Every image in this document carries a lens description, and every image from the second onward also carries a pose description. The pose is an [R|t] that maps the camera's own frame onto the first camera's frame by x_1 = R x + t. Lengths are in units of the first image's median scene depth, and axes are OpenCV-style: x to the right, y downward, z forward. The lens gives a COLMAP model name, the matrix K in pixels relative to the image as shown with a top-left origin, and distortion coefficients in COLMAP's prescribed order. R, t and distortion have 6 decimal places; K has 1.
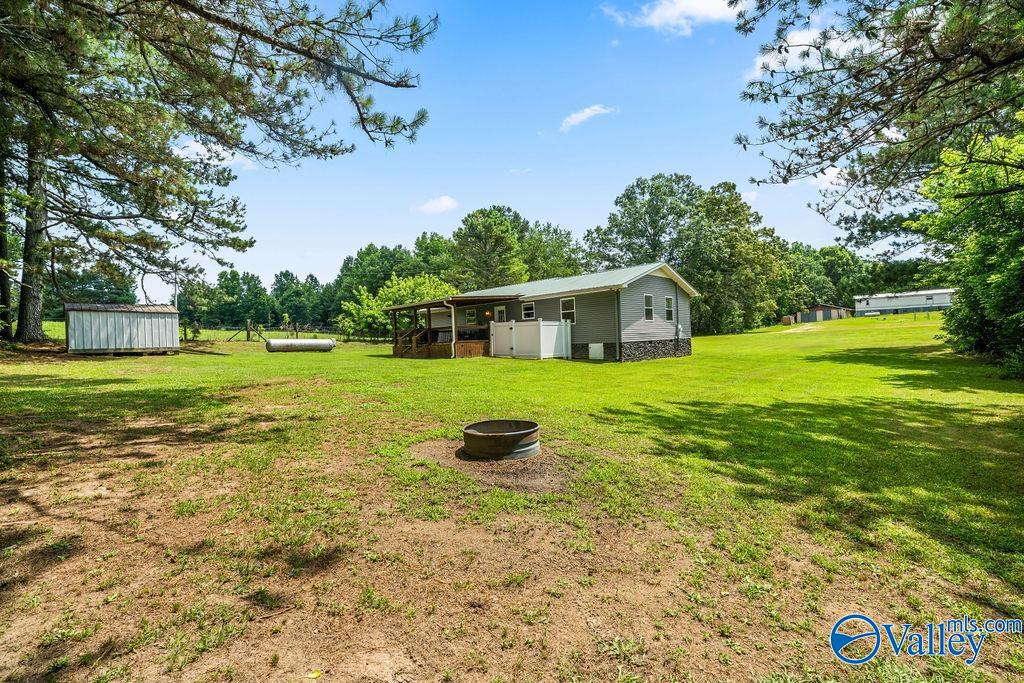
lens RADIAL K [[399.4, 0, 512.0], [0, 399.4, 341.5], [0, 0, 1]] dist [-0.000362, -0.000012]
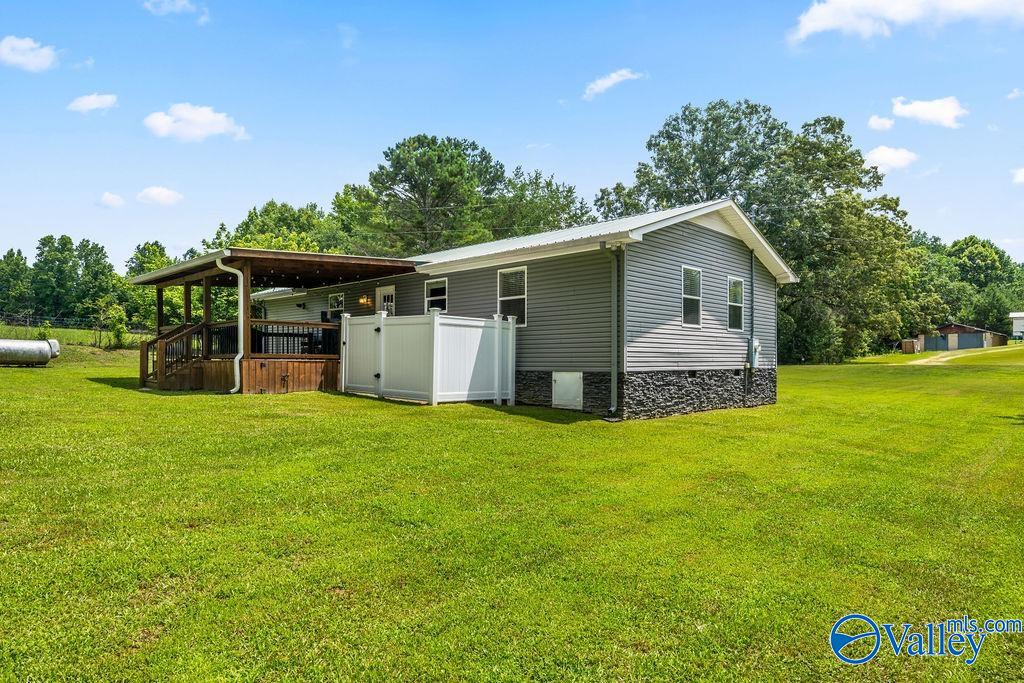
lens RADIAL K [[581.1, 0, 510.0], [0, 581.1, 357.2], [0, 0, 1]] dist [0.024743, 0.000146]
pose [[0.998911, 0.039628, 0.024641, 0.040284], [-0.039398, 0.999176, -0.009757, -0.000787], [-0.025007, 0.008775, 0.999649, 0.112966]]
